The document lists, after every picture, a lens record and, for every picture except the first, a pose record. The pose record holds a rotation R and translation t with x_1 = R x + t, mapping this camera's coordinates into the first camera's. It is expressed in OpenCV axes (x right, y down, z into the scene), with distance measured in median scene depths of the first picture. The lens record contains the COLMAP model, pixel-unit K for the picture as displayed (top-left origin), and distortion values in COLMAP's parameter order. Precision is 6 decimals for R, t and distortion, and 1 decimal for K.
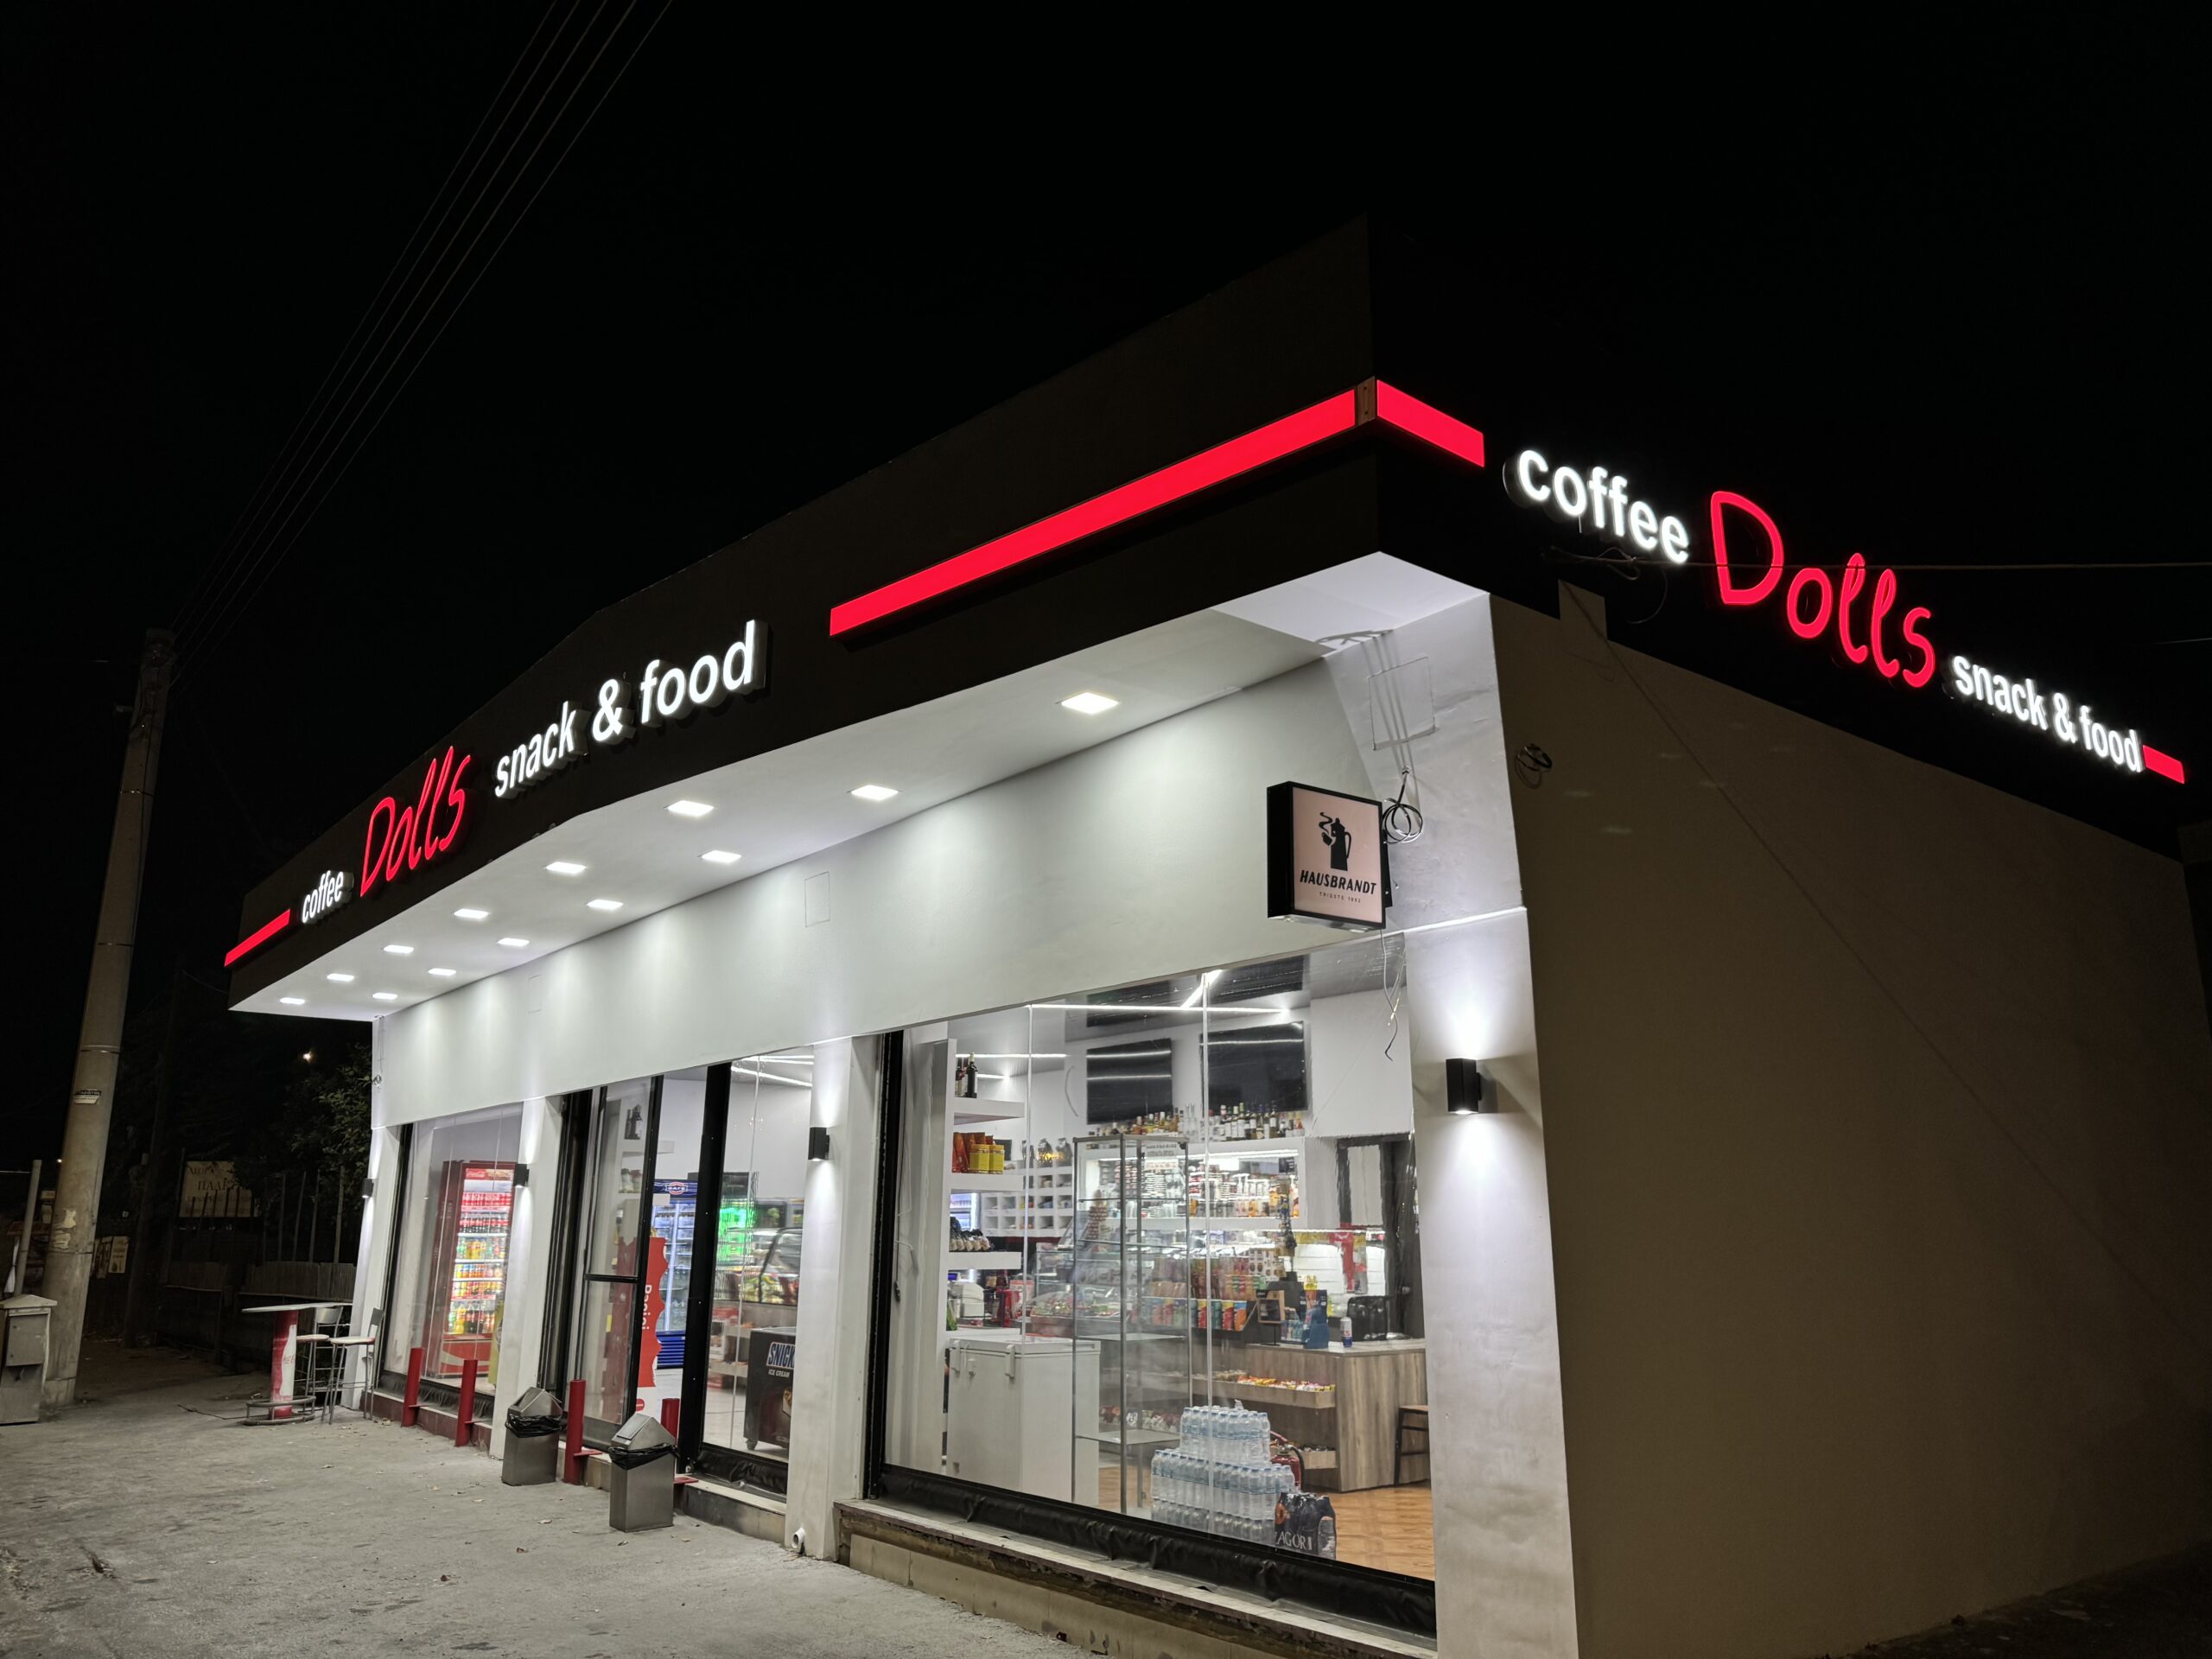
lens RADIAL K [[1555.1, 0, 1099.5], [0, 1555.1, 827.4], [0, 0, 1]] dist [0.085193, -0.112366]
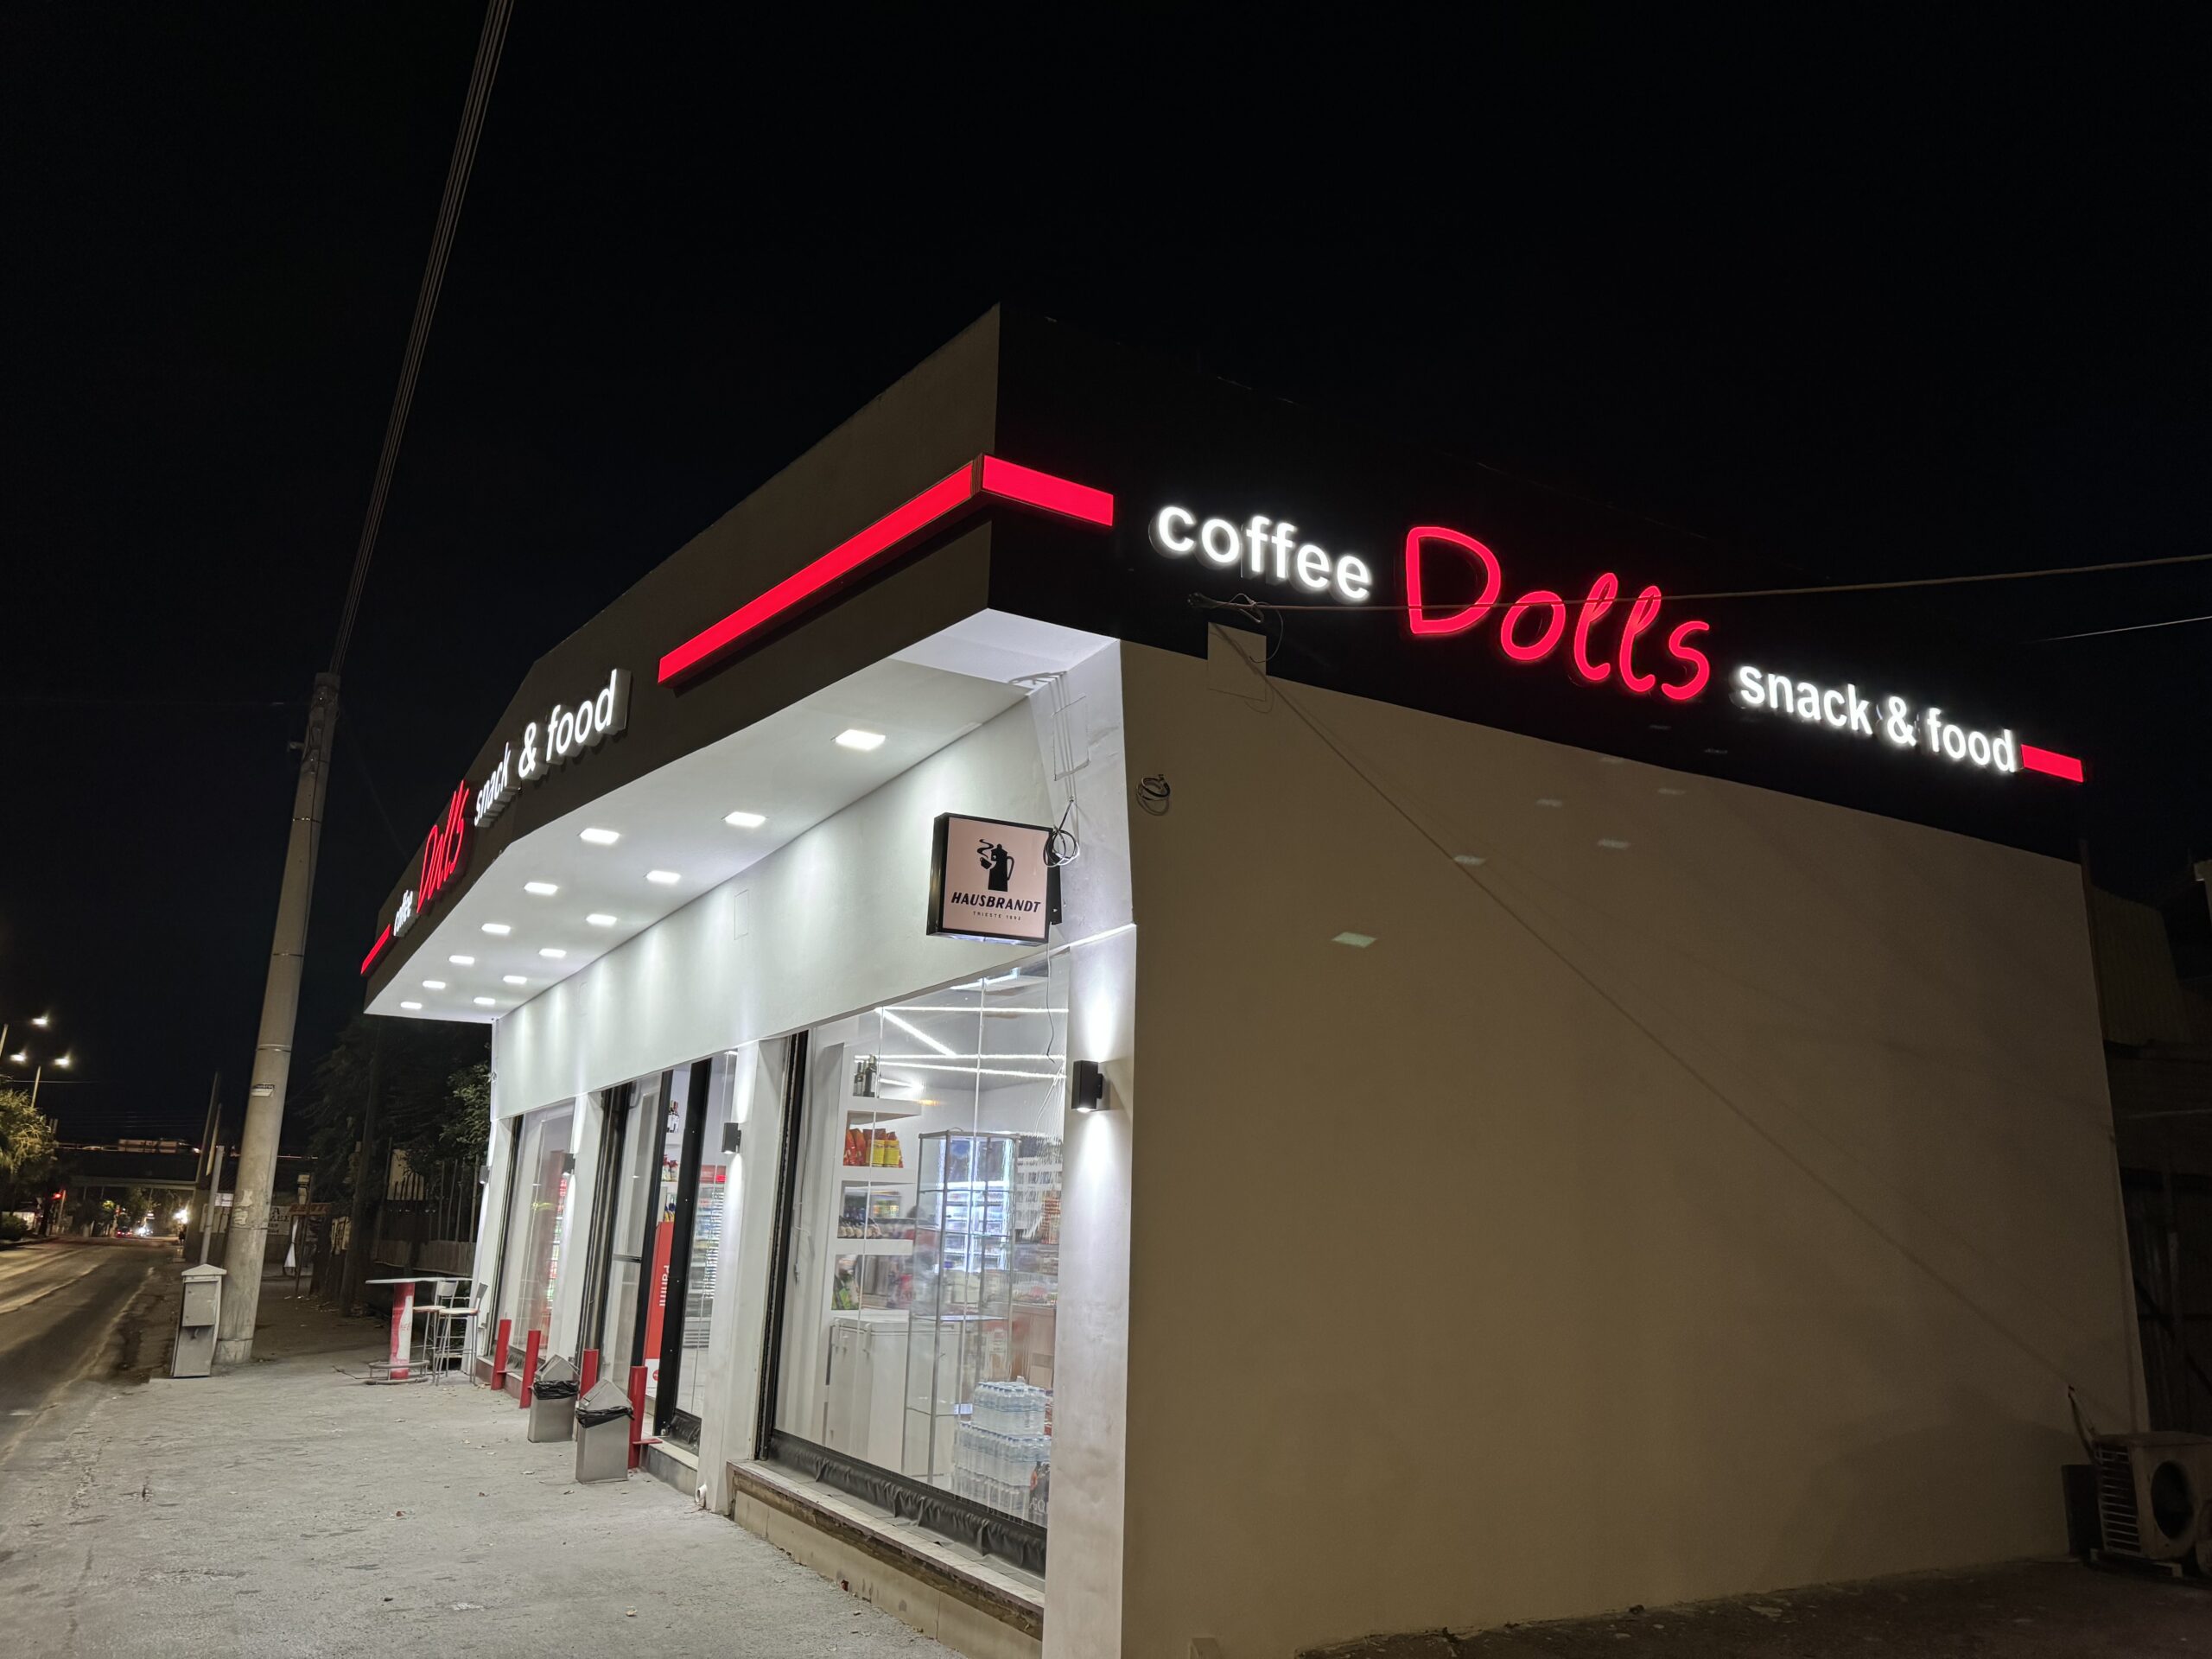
lens RADIAL K [[1542.7, 0, 1159.8], [0, 1542.7, 818.6], [0, 0, 1]] dist [0.153680, -0.235409]
pose [[0.990096, -0.018640, -0.139148, 0.317746], [0.018139, 0.999824, -0.004866, -0.012751], [0.139214, 0.002294, 0.990260, -0.058519]]
